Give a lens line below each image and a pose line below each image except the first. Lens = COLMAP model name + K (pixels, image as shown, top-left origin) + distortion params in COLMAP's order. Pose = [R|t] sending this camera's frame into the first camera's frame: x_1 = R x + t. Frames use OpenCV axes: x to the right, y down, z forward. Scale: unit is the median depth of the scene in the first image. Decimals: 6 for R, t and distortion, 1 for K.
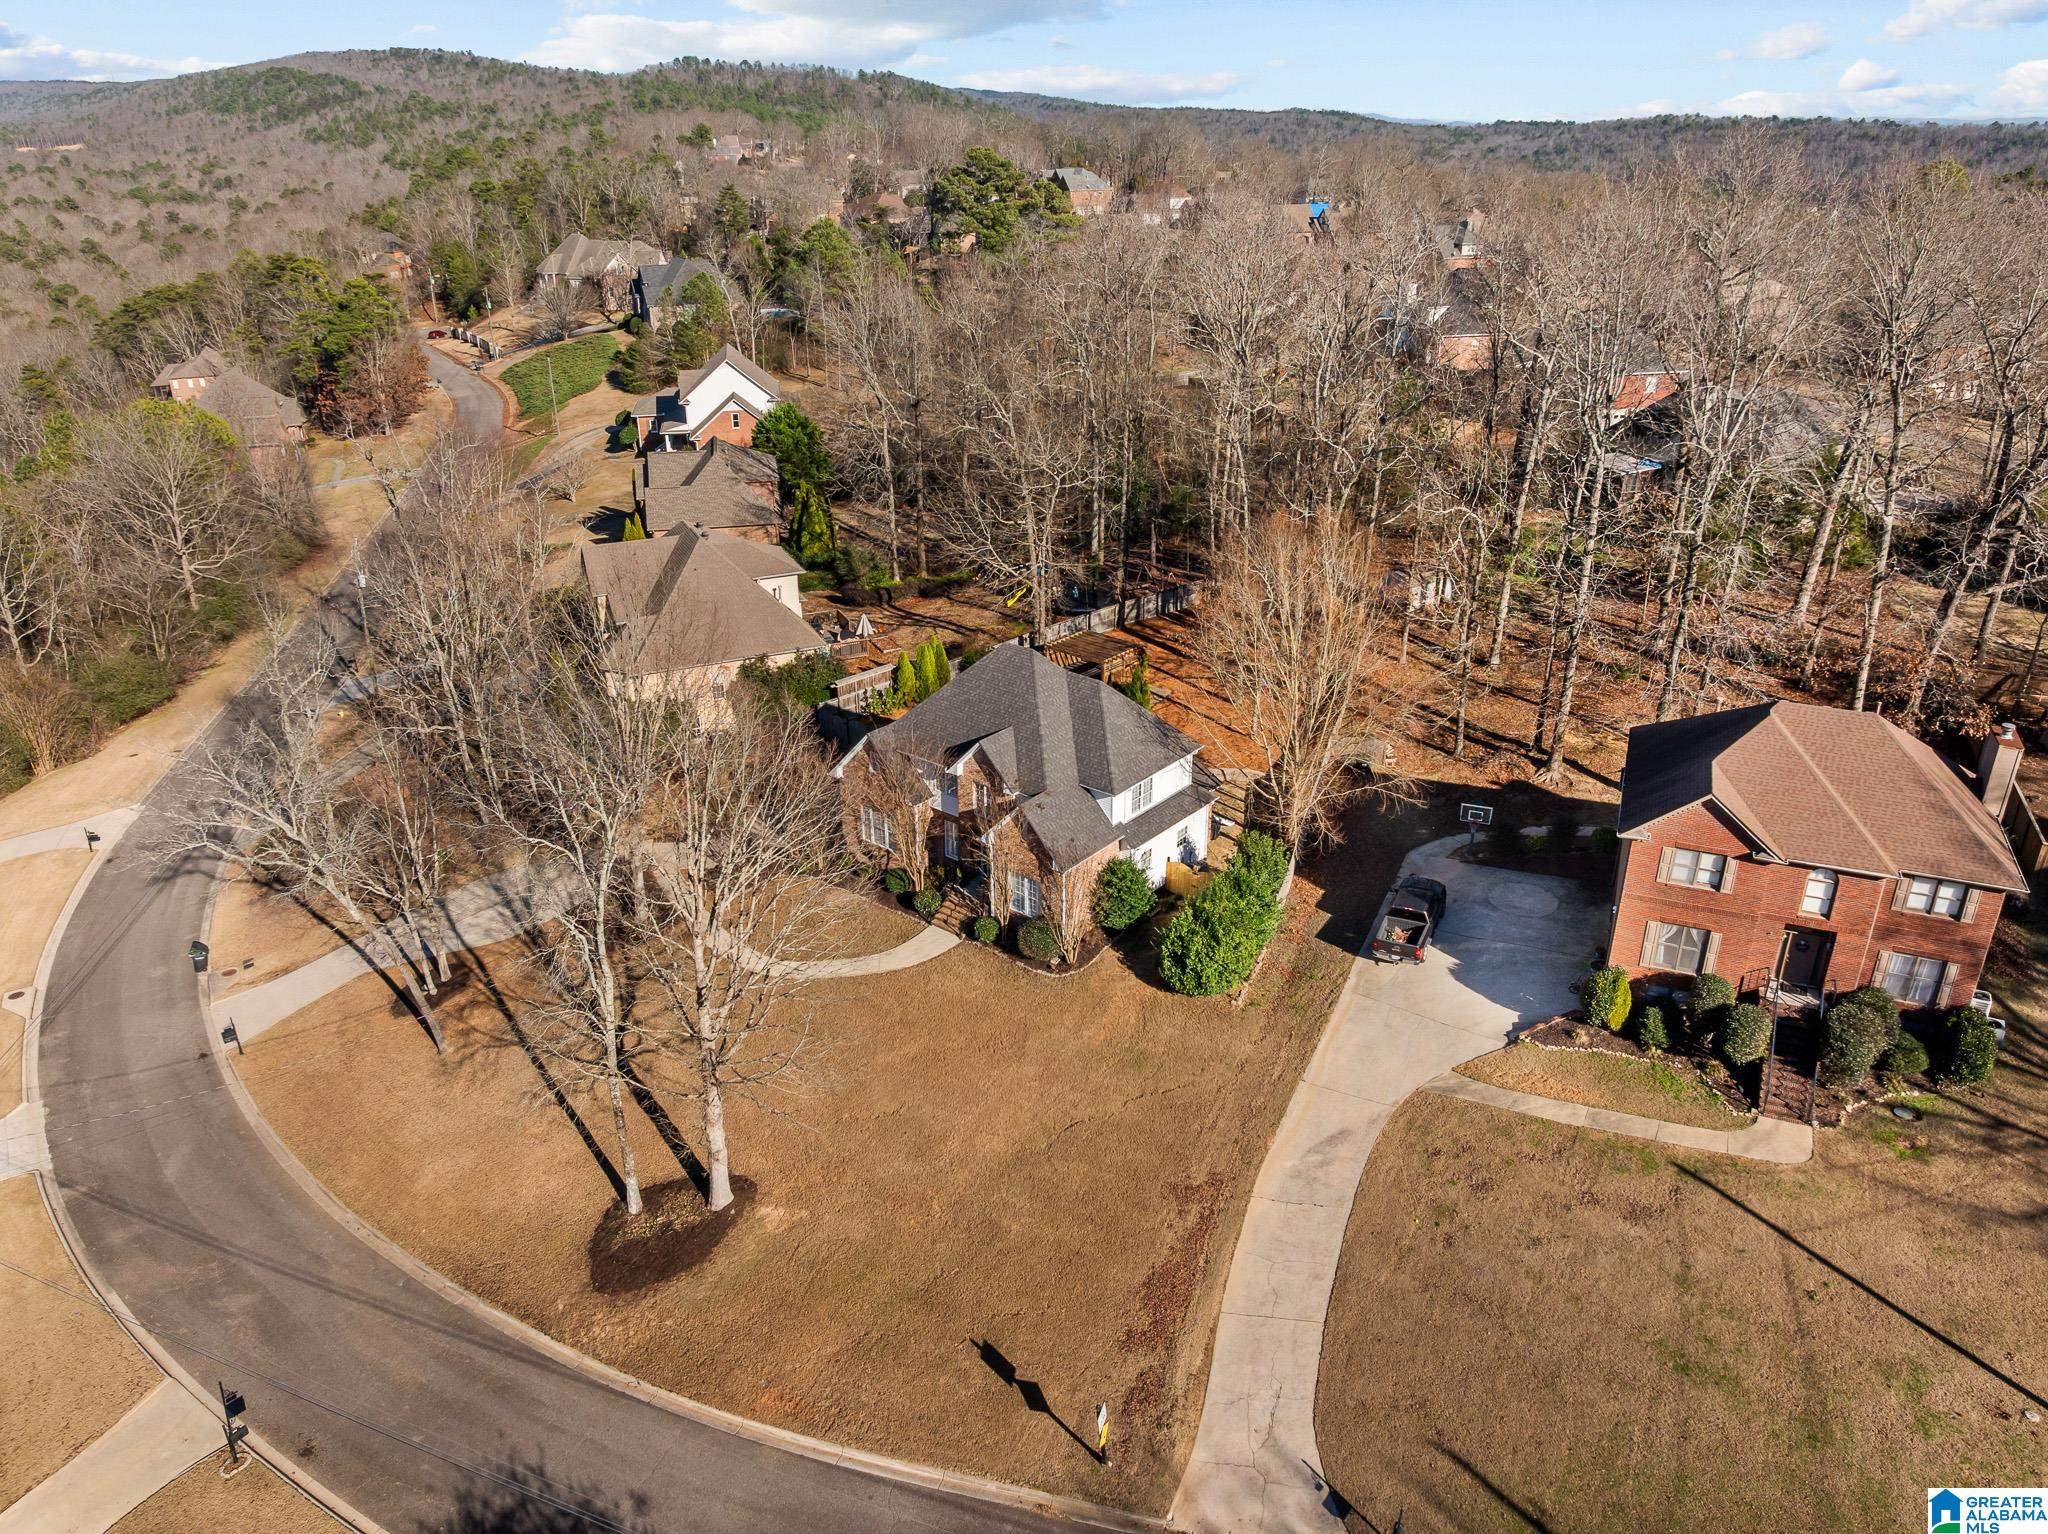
lens RADIAL K [[1433.2, 0, 1037.9], [0, 1433.2, 764.8], [0, 0, 1]] dist [-0.049169, 0.000063]
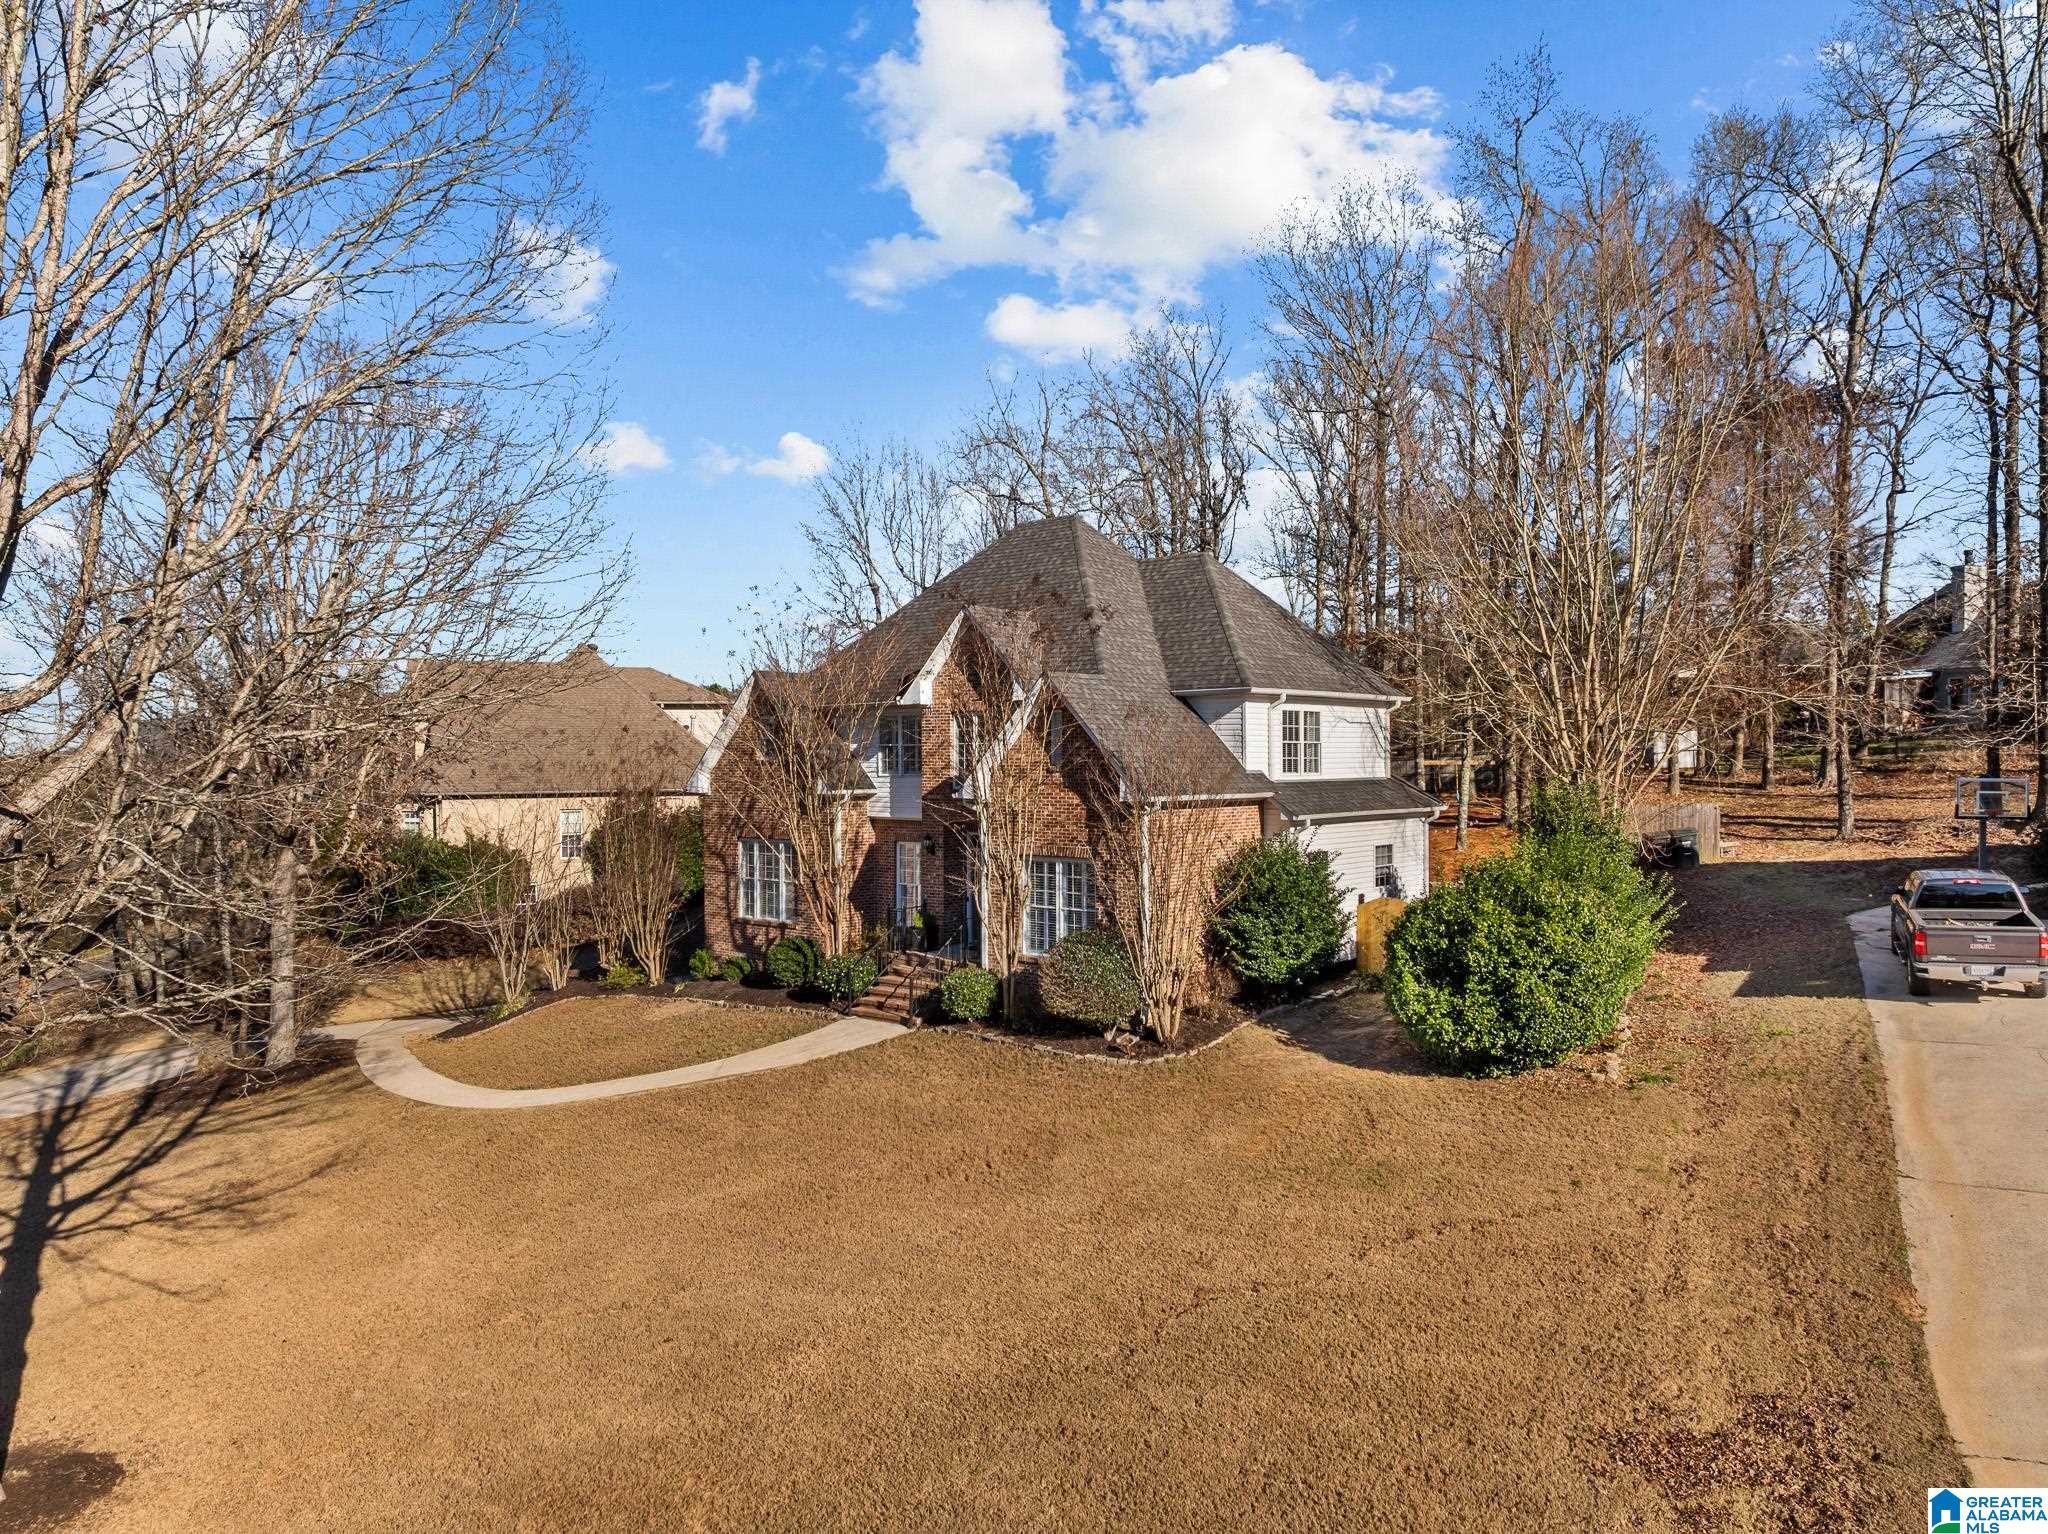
lens RADIAL K [[1433.2, 0, 1037.9], [0, 1433.2, 764.8], [0, 0, 1]] dist [-0.049169, 0.000063]
pose [[0.999550, -0.000416, -0.029987, -0.001352], [-0.011997, 0.910866, -0.412527, 0.233763], [0.027486, 0.412701, 0.910452, 0.576677]]
